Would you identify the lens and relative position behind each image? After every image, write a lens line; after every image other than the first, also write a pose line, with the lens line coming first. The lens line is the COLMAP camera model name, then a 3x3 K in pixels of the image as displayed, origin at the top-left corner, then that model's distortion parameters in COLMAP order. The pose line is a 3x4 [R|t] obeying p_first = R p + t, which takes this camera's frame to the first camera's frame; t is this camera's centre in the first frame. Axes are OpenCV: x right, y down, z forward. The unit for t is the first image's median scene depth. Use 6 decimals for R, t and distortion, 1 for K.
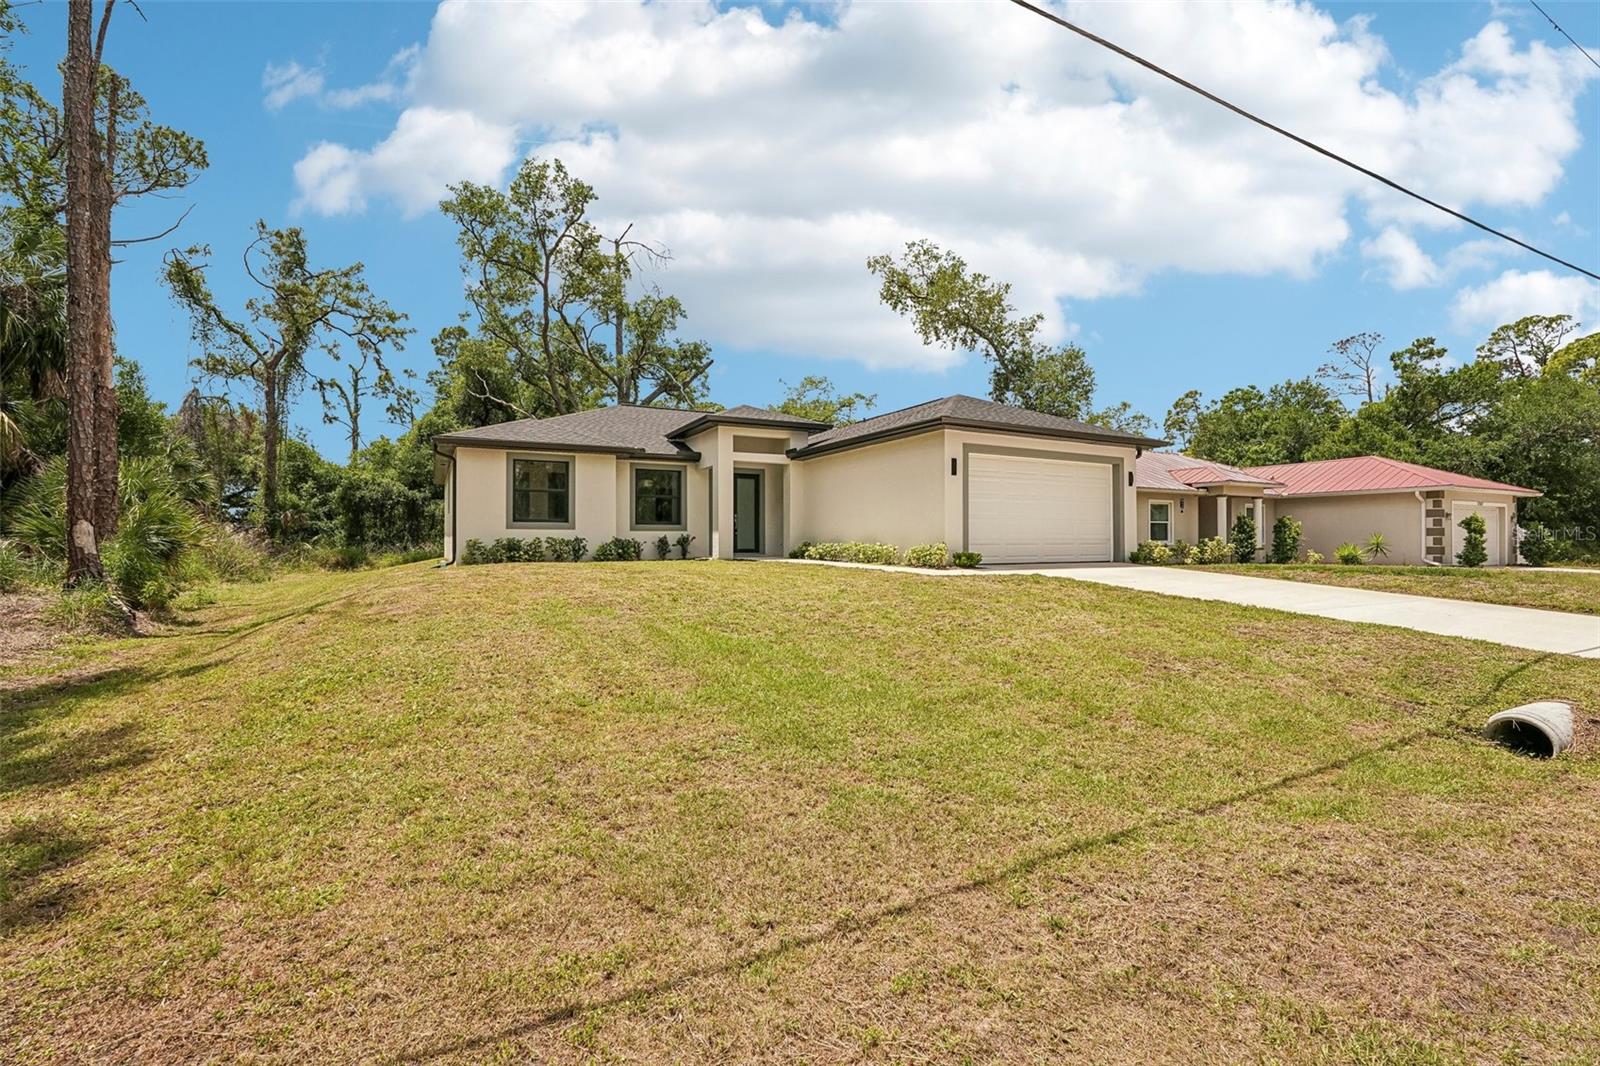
lens RADIAL K [[713.2, 0, 807.9], [0, 713.2, 533.9], [0, 0, 1]] dist [-0.011498, 0.007018]
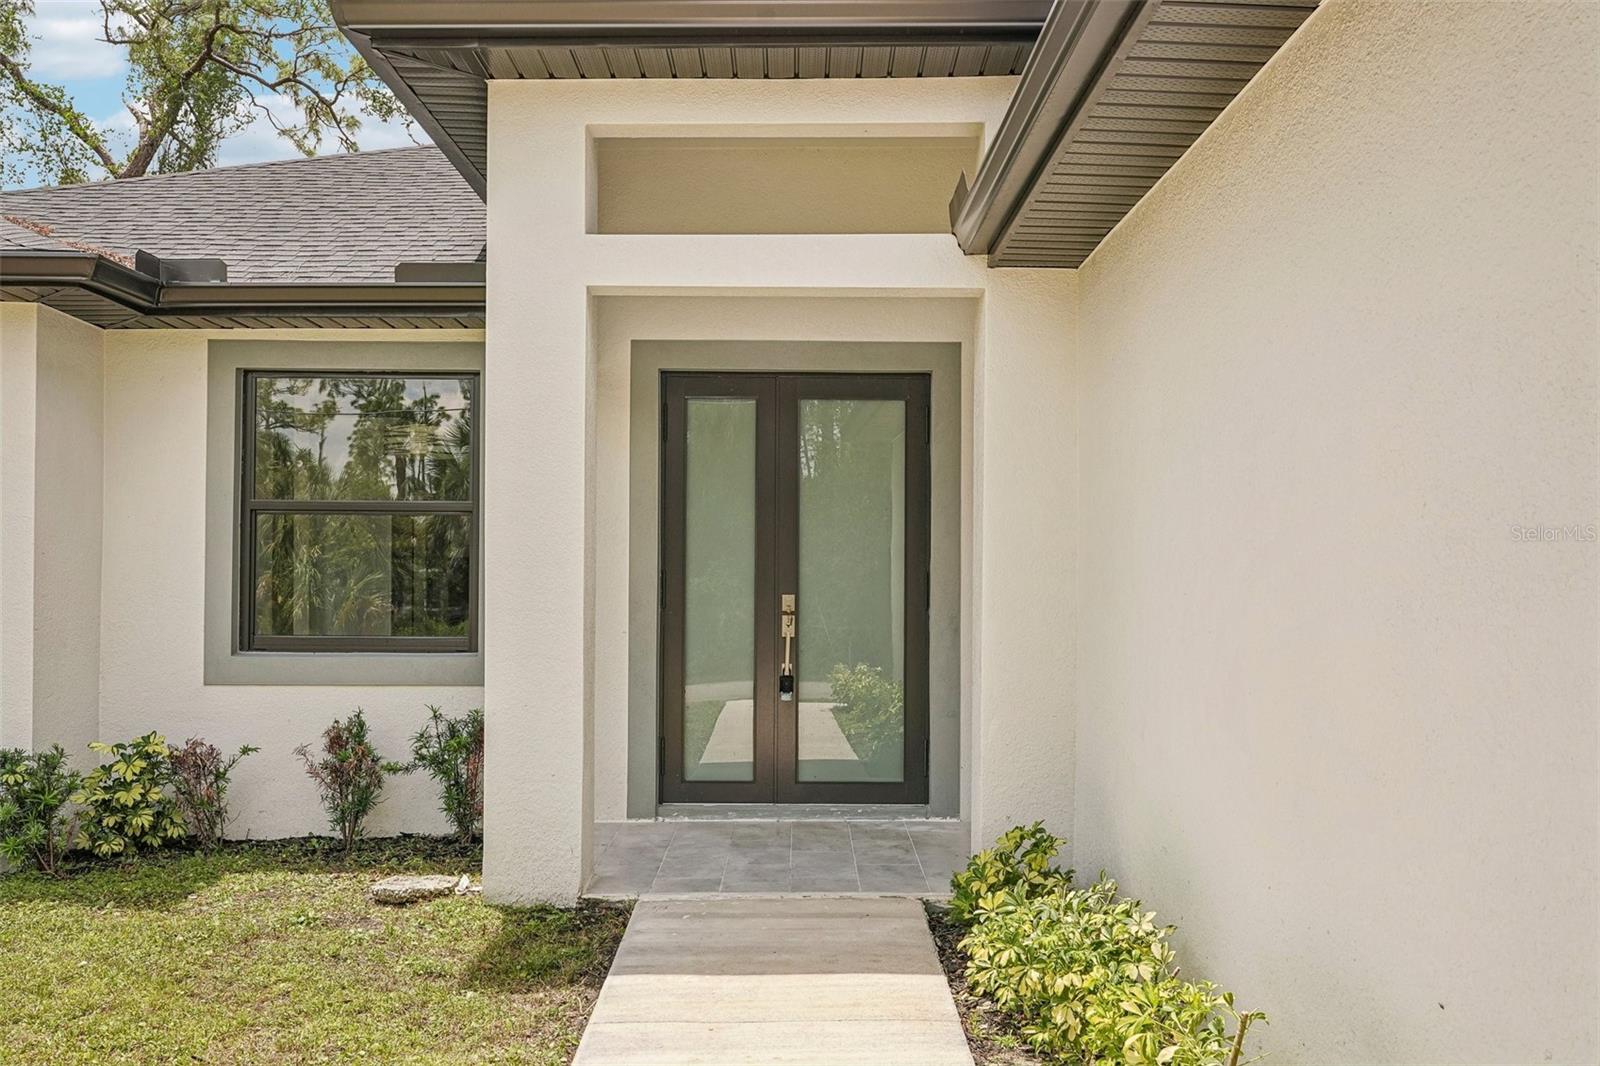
lens RADIAL K [[1598.7, 0, 797.4], [0, 1598.7, 530.1], [0, 0, 1]] dist [0.003145, 0.000000]
pose [[0.875265, -0.000885, -0.483642, 0.108754], [-0.001930, 0.999984, -0.005323, -0.044362], [0.483639, 0.005592, 0.875250, 0.674697]]
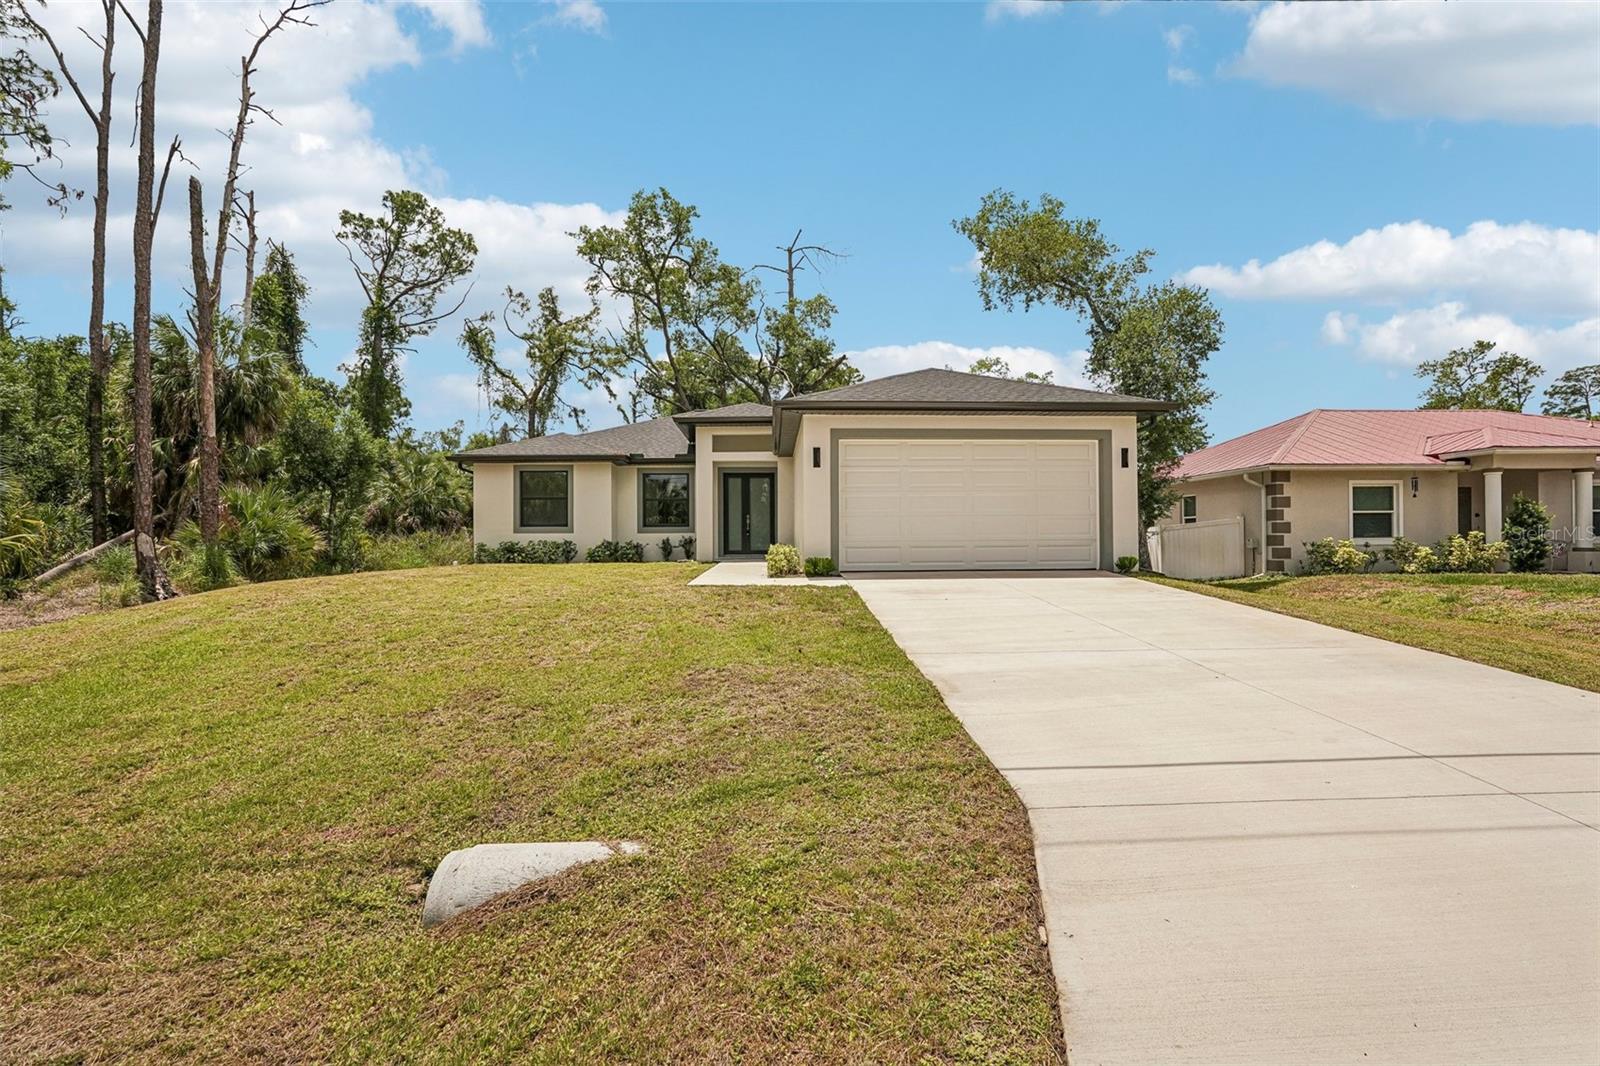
lens RADIAL K [[713.2, 0, 805.3], [0, 713.2, 534.3], [0, 0, 1]] dist [-0.011498, 0.007018]
pose [[0.897376, -0.008288, -0.441190, 0.425407], [0.011356, 0.999926, 0.004315, -0.004464], [0.441121, -0.008882, 0.897404, 0.164979]]
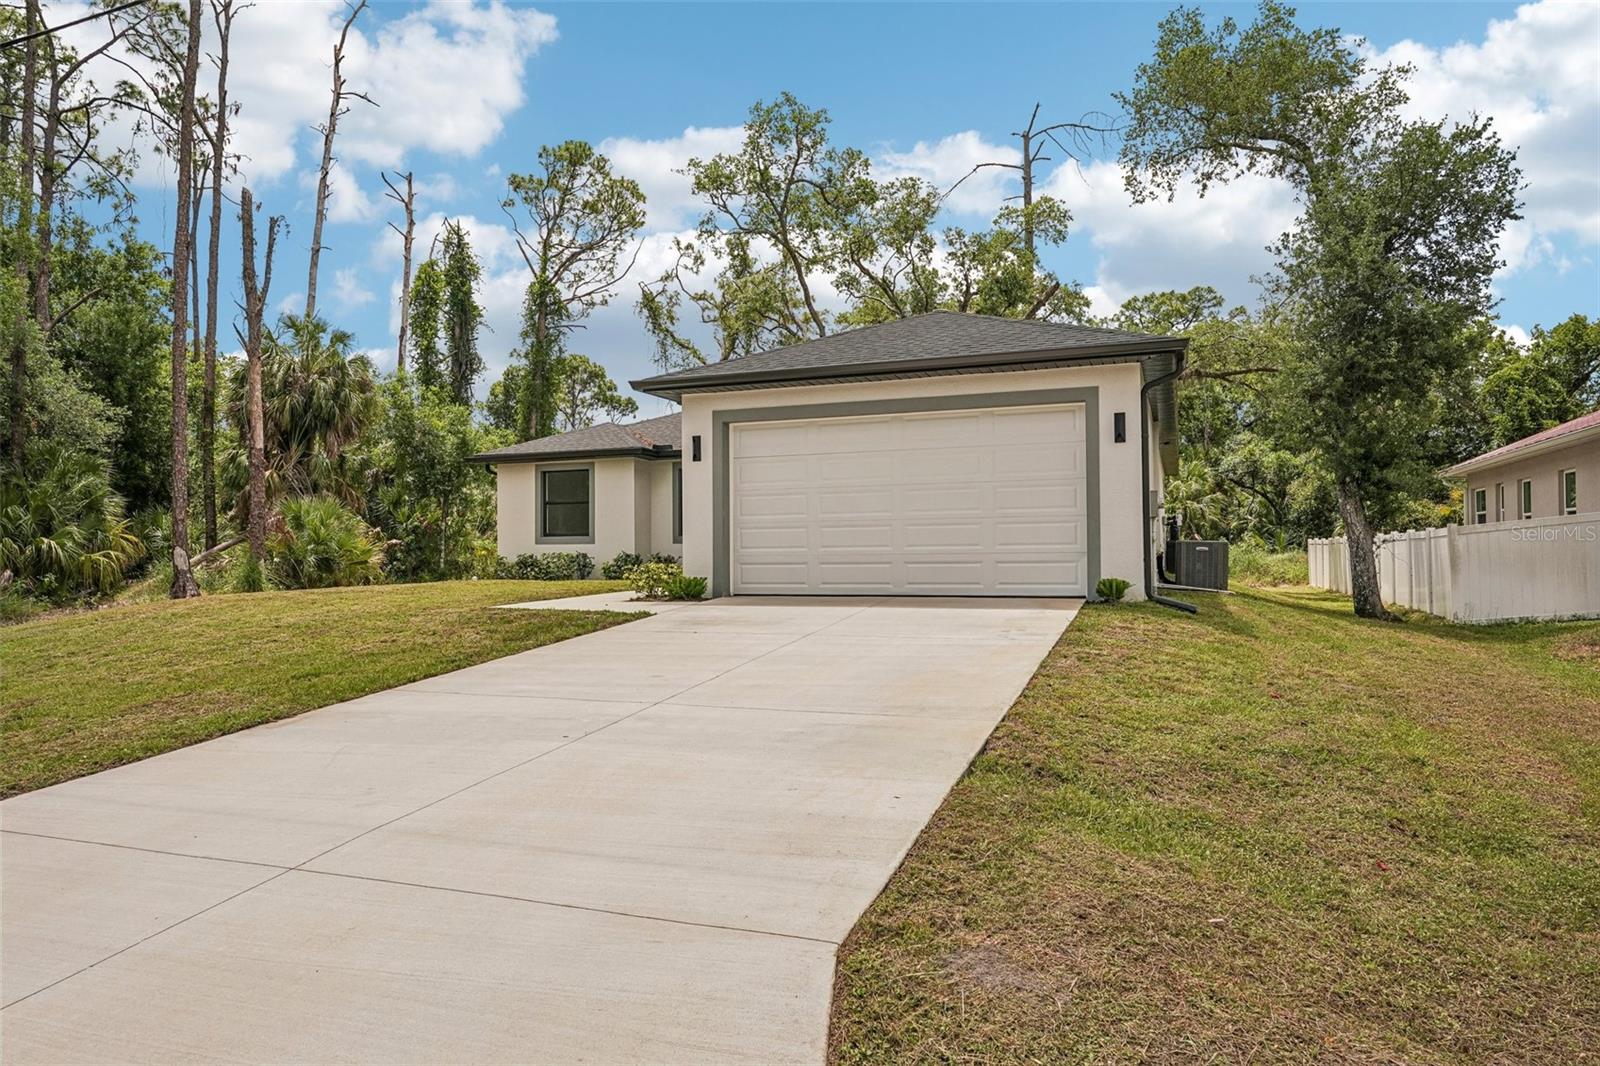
lens RADIAL K [[996.5, 0, 795.9], [0, 996.5, 536.9], [0, 0, 1]] dist [0.000077, -0.000378]
pose [[0.642019, -0.014354, -0.766554, 0.727988], [0.018158, 0.999829, -0.003514, -0.005607], [0.766474, -0.011663, 0.642170, 0.348944]]
